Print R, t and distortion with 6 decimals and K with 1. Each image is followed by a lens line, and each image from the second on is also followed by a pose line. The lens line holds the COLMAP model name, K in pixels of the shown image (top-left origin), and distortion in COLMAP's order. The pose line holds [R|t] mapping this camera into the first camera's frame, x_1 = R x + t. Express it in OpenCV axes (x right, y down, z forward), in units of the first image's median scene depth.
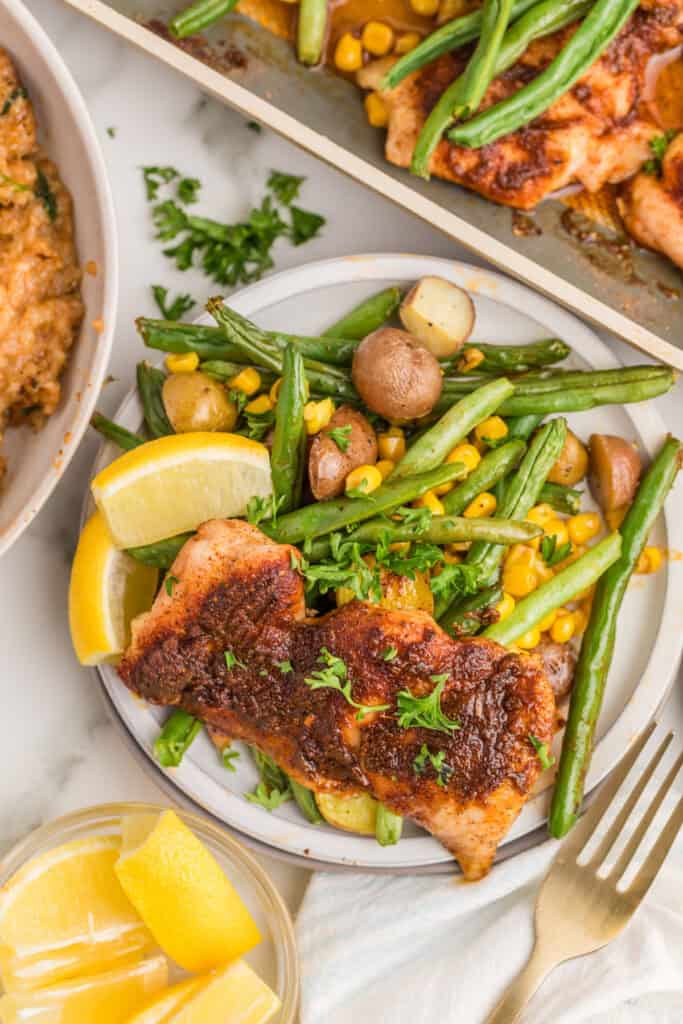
lens RADIAL K [[3017.3, 0, 341.5], [0, 3017.3, 512.0], [0, 0, 1]] dist [0.430744, -27.492931]
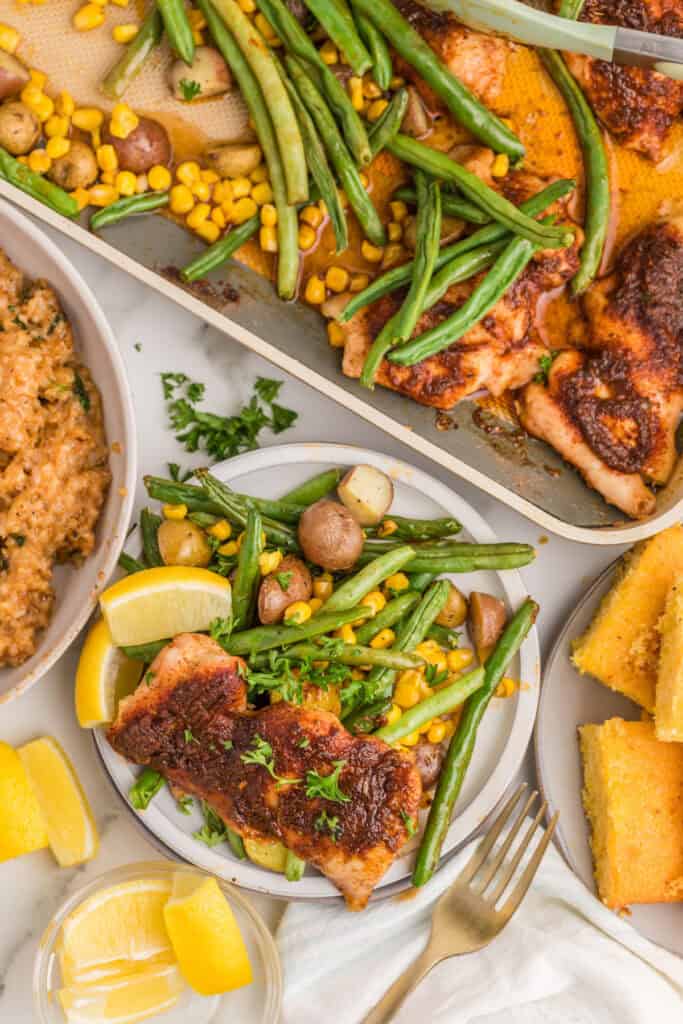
lens RADIAL K [[3017.3, 0, 341.5], [0, 3017.3, 512.0], [0, 0, 1]] dist [0.430744, -27.492931]
pose [[0.996024, 0.087350, -0.017502, 0.046453], [-0.087413, 0.996168, -0.002897, -0.053242], [0.017182, 0.004415, 0.999843, -0.360173]]
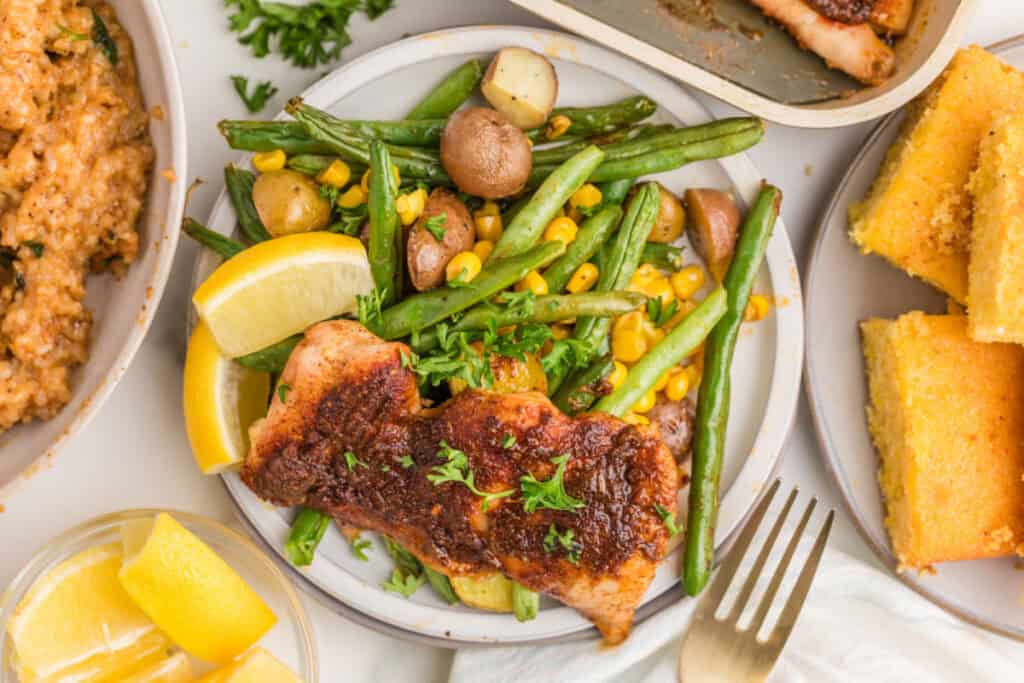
lens RADIAL K [[3017.3, 0, 512.0], [0, 3017.3, 341.5], [0, 0, 1]] dist [0.430744, -27.492931]
pose [[0.994092, -0.108290, 0.007397, 0.013046], [0.106969, 0.988965, 0.102495, -0.086163], [-0.018415, -0.101098, 0.994706, 0.004778]]
